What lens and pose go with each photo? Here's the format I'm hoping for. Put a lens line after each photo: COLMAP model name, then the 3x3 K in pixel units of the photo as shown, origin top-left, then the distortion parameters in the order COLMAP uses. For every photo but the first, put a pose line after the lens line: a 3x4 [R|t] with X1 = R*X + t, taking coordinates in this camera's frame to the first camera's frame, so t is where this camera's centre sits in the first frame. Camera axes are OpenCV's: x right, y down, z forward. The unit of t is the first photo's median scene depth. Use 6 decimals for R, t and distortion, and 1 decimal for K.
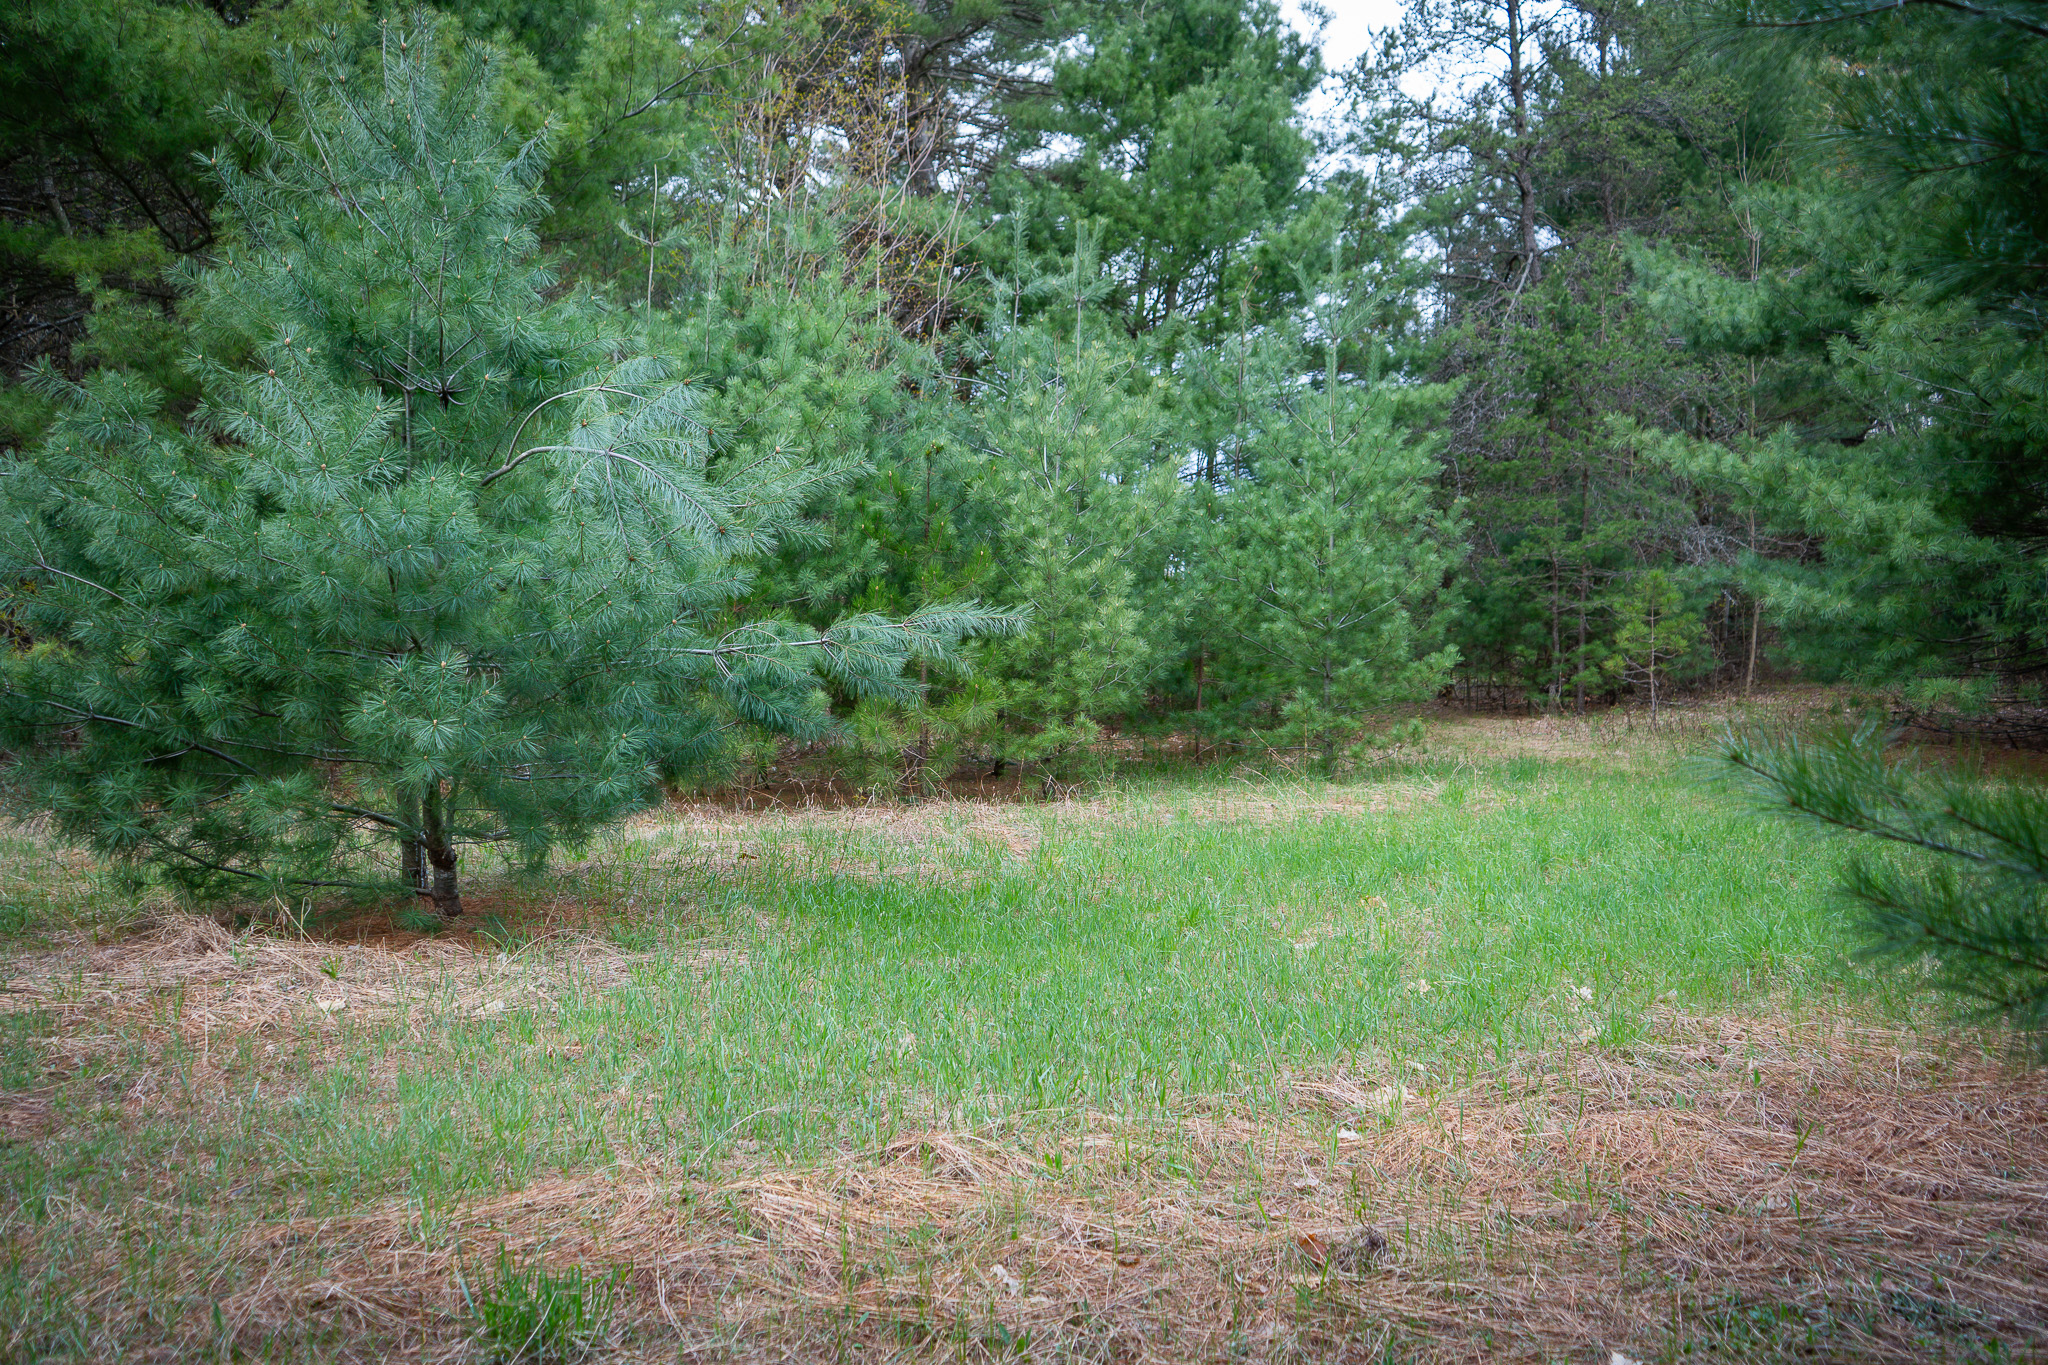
lens RADIAL K [[1690.3, 0, 1022.5], [0, 1690.3, 676.0], [0, 0, 1]] dist [-0.098109, 0.056818]
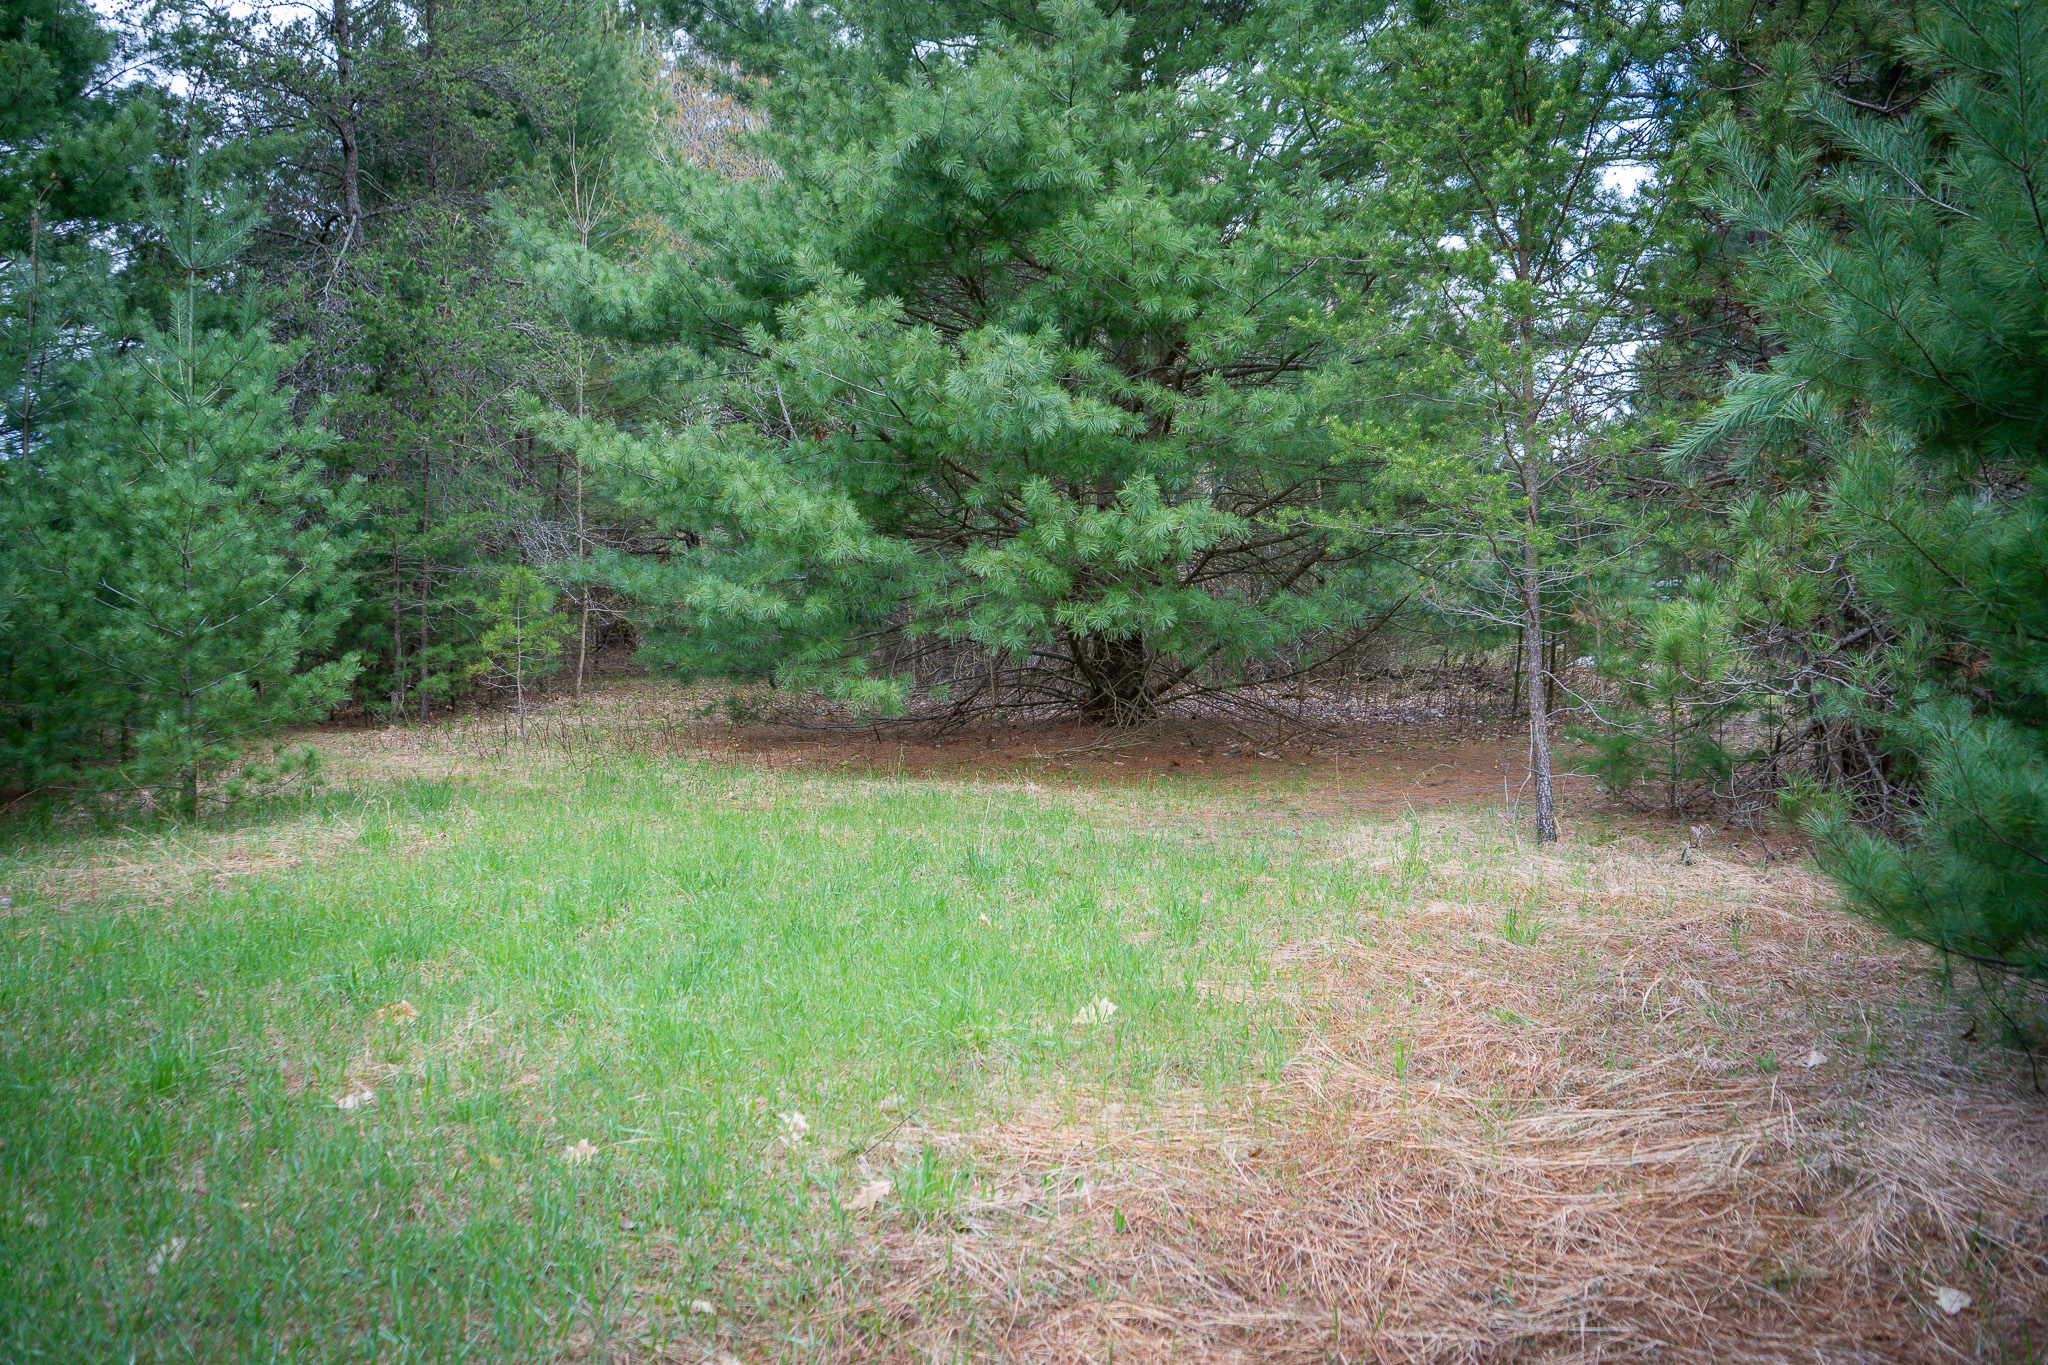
lens RADIAL K [[1690.3, 0, 1027.3], [0, 1690.3, 688.6], [0, 0, 1]] dist [-0.098109, 0.056818]
pose [[0.754041, -0.026939, 0.656275, -0.030590], [0.021086, 0.999636, 0.016807, -0.007221], [-0.656489, 0.001165, 0.754335, 0.147042]]
